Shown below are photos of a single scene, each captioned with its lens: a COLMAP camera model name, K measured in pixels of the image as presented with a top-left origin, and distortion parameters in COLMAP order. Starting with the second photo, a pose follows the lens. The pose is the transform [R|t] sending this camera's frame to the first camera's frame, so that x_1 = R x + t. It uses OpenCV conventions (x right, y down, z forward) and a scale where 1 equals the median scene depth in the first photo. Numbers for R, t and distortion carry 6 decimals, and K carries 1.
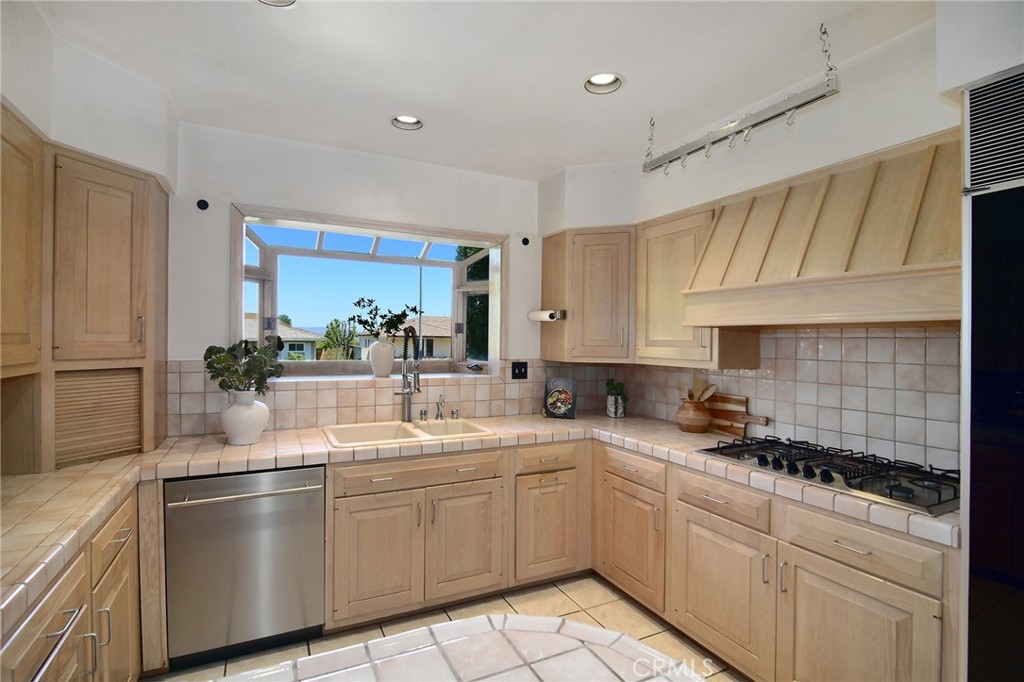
lens RADIAL K [[489.9, 0, 496.8], [0, 489.9, 333.7], [0, 0, 1]] dist [-0.011215, -0.004069]
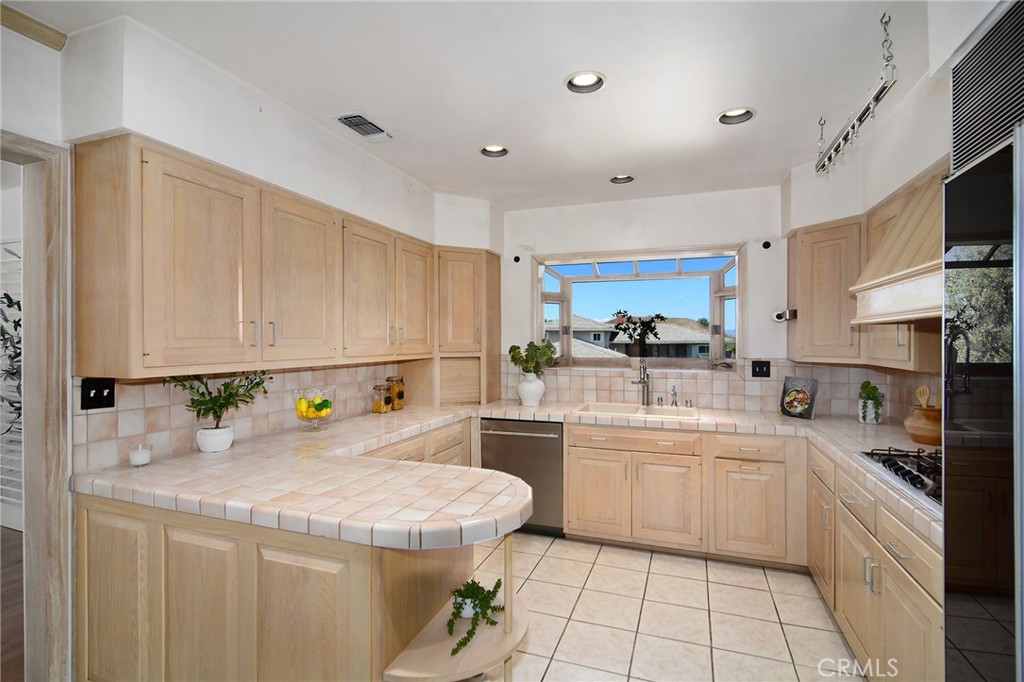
lens RADIAL K [[489.9, 0, 520.3], [0, 489.9, 341.6], [0, 0, 1]] dist [-0.011215, -0.004069]
pose [[0.690881, -0.008612, -0.722918, 0.491332], [0.013881, 0.999903, 0.001353, 0.008093], [0.722836, -0.010970, 0.690933, -0.108106]]
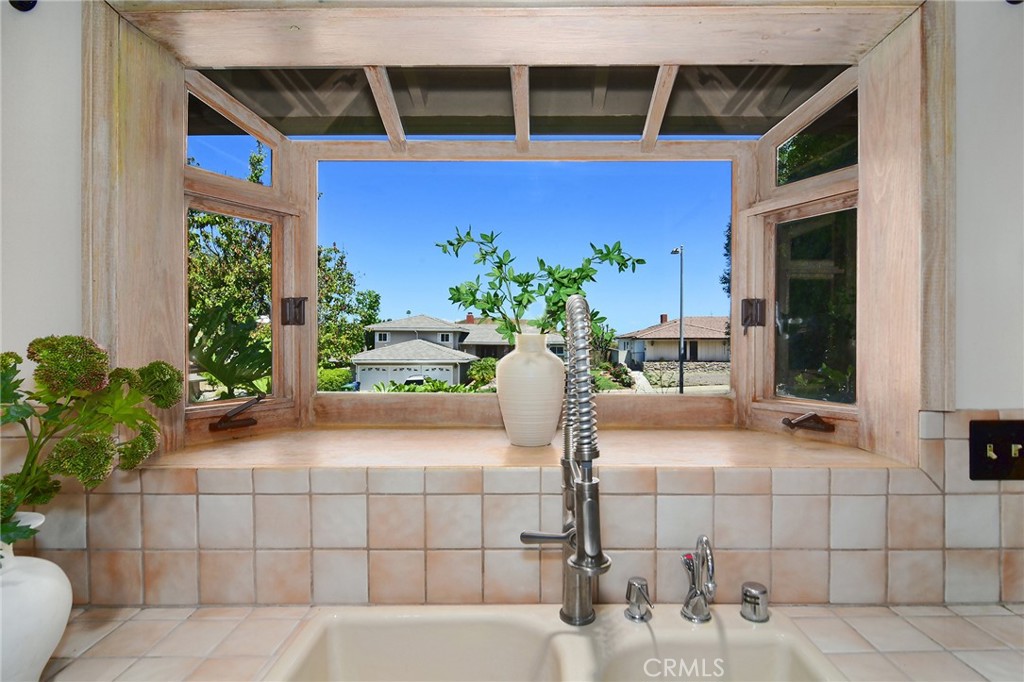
lens RADIAL K [[485.7, 0, 516.5], [0, 485.7, 343.8], [0, 0, 1]] dist [-0.002571, -0.001180]
pose [[0.882979, -0.010049, -0.469304, -0.074481], [0.015400, 0.999853, 0.007565, 0.009041], [0.469159, -0.013907, 0.883004, 0.688720]]
